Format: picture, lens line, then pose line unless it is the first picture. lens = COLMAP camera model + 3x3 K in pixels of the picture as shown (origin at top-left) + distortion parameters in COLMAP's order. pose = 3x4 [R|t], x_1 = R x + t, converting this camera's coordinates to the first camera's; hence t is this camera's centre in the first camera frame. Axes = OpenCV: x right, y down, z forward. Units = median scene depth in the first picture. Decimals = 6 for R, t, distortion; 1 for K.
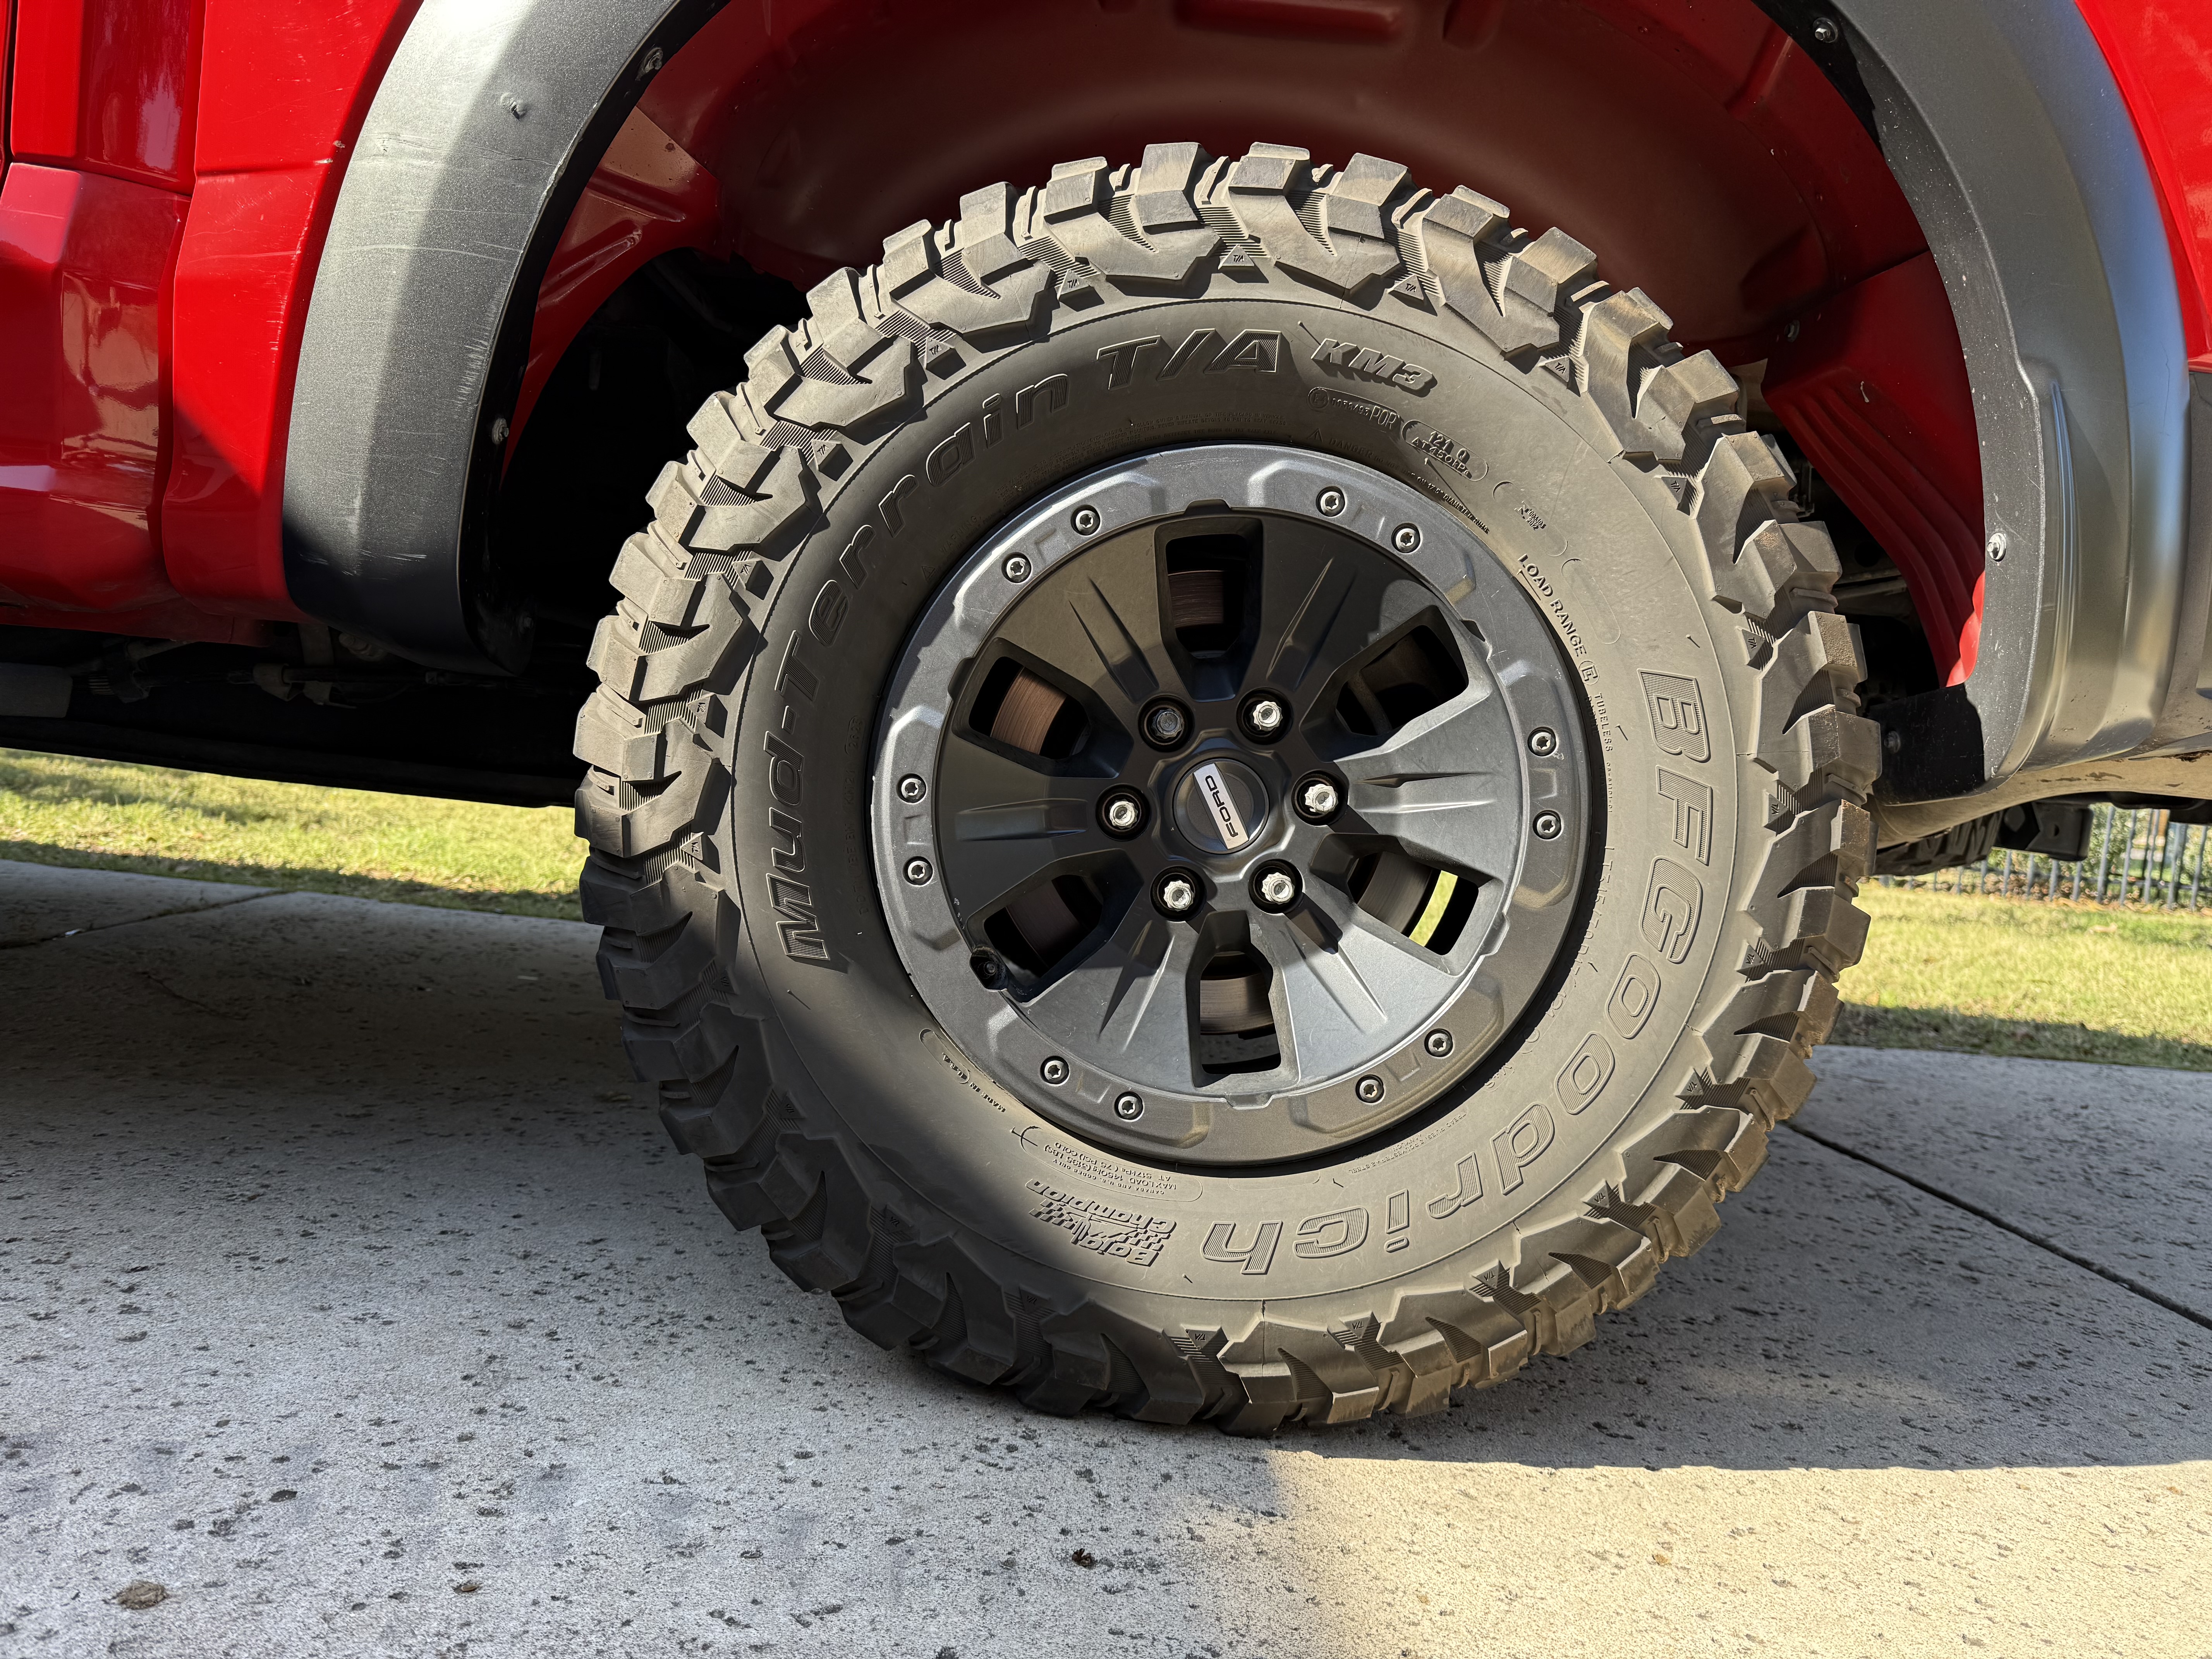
lens RADIAL K [[1545.1, 0, 1117.7], [0, 1545.1, 833.8], [0, 0, 1]] dist [0.070548, -0.114846]
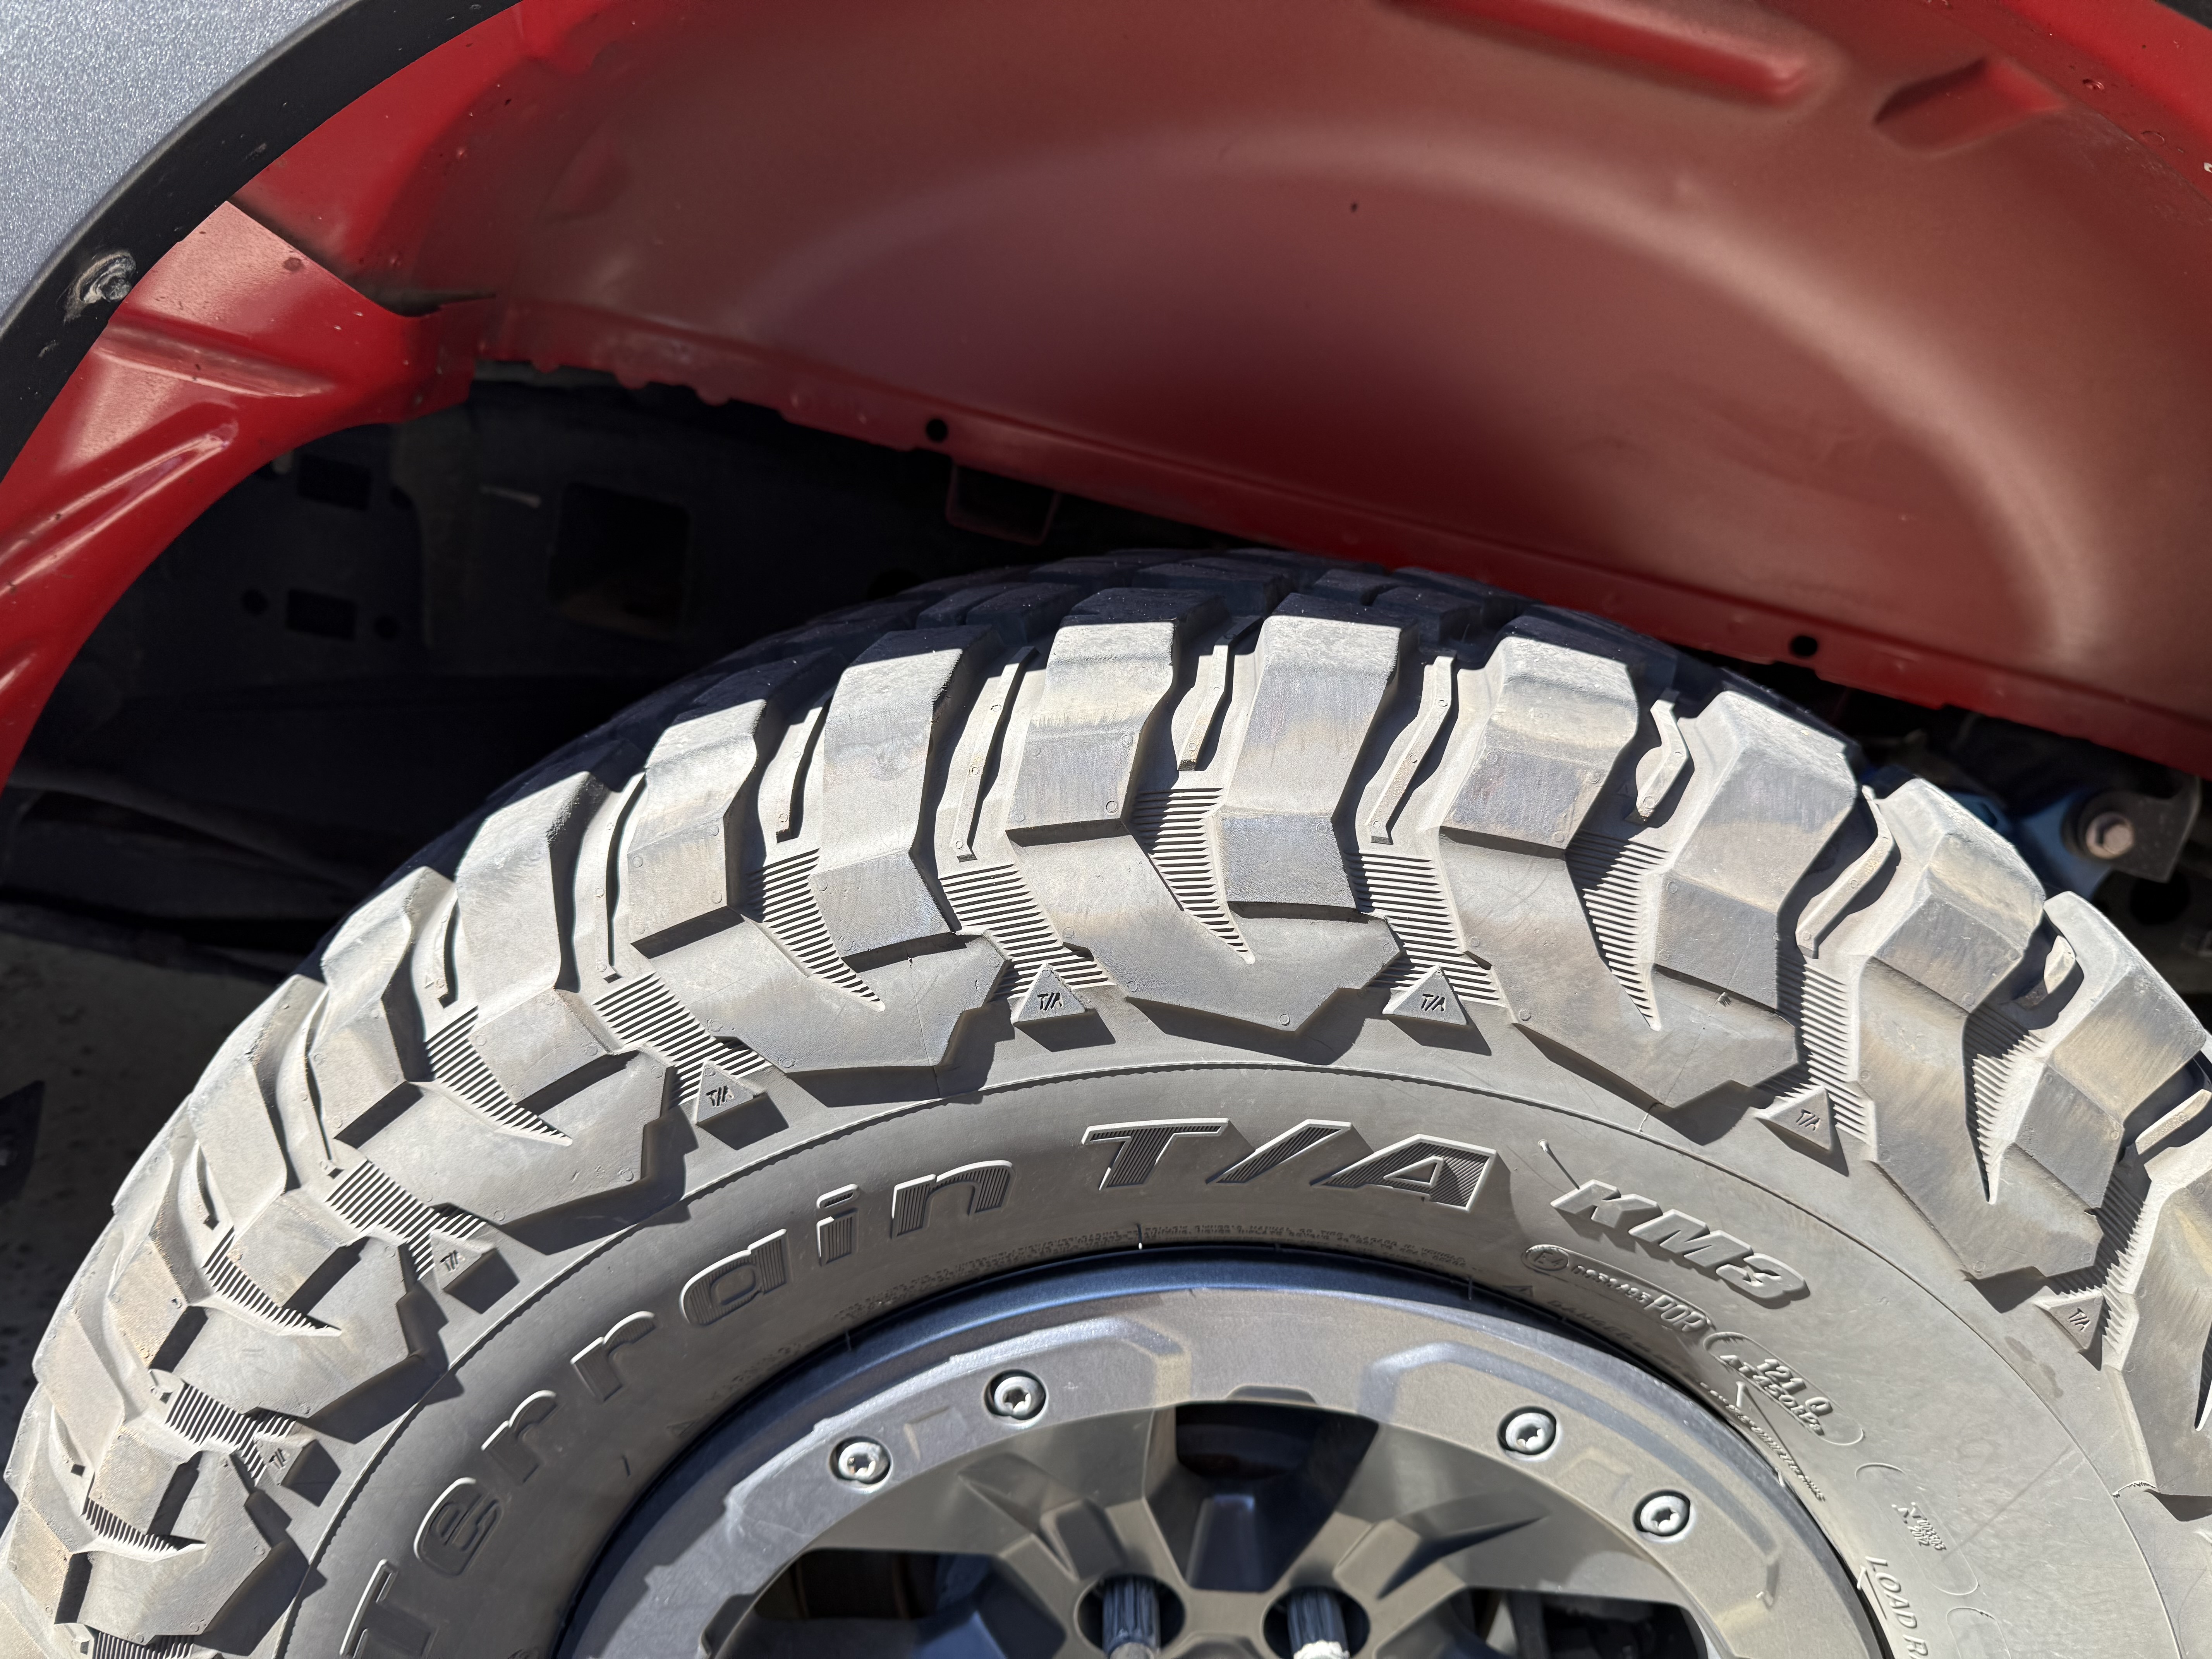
lens RADIAL K [[1545.1, 0, 1117.7], [0, 1545.1, 833.8], [0, 0, 1]] dist [0.070548, -0.114846]
pose [[0.988972, 0.146633, 0.020801, -0.025526], [-0.147543, 0.963288, 0.224294, -0.495295], [0.012852, -0.224890, 0.974299, 0.583701]]
